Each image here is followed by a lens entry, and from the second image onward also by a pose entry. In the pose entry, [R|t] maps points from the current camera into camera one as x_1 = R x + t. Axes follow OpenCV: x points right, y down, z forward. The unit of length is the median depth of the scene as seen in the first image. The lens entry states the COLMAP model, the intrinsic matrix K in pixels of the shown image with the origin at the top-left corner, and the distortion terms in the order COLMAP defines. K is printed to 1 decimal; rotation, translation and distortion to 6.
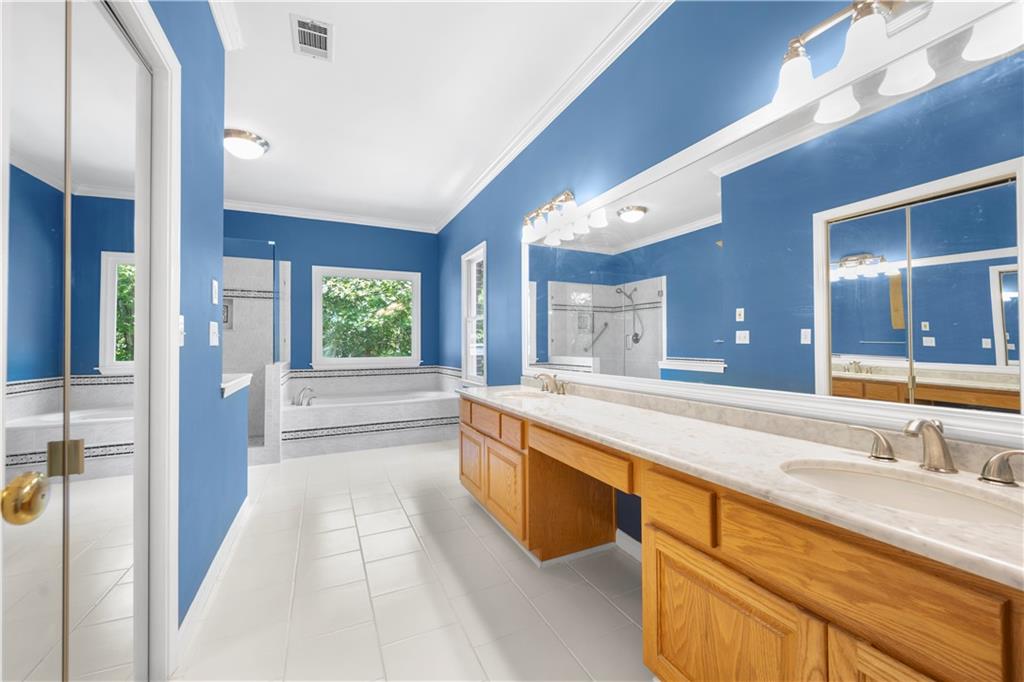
lens RADIAL K [[409.4, 0, 517.9], [0, 409.4, 343.0], [0, 0, 1]] dist [-0.009067, -0.000273]
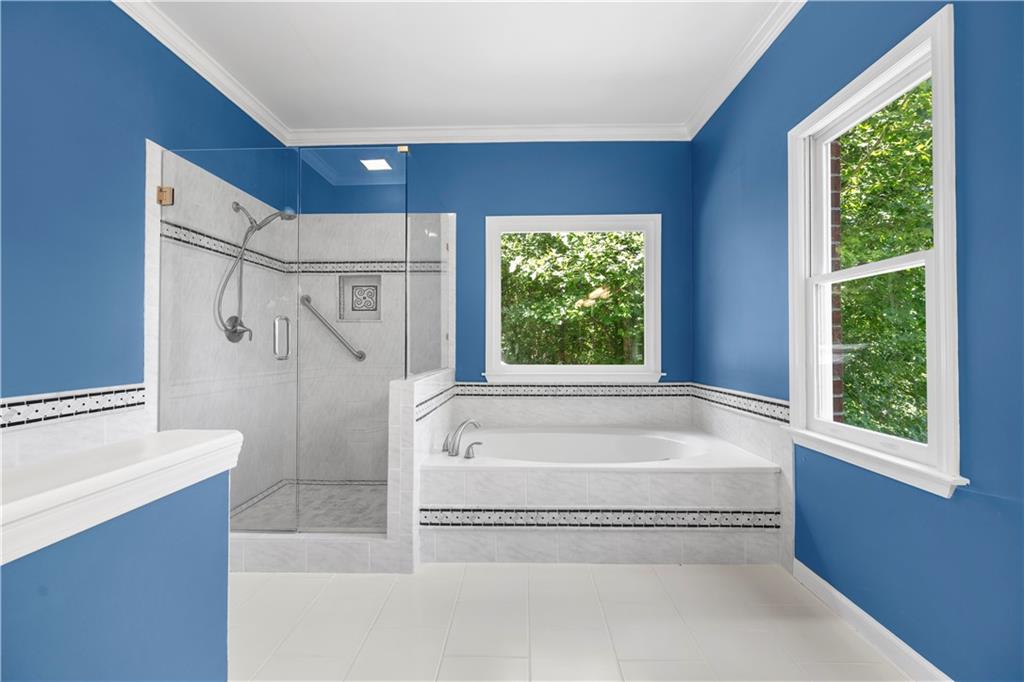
lens RADIAL K [[409.4, 0, 513.9], [0, 409.4, 344.5], [0, 0, 1]] dist [-0.009067, -0.000273]
pose [[0.894310, 0.005036, -0.447420, -0.174385], [-0.003299, 0.999984, 0.004660, 0.003058], [0.447436, -0.002691, 0.894312, 0.431453]]
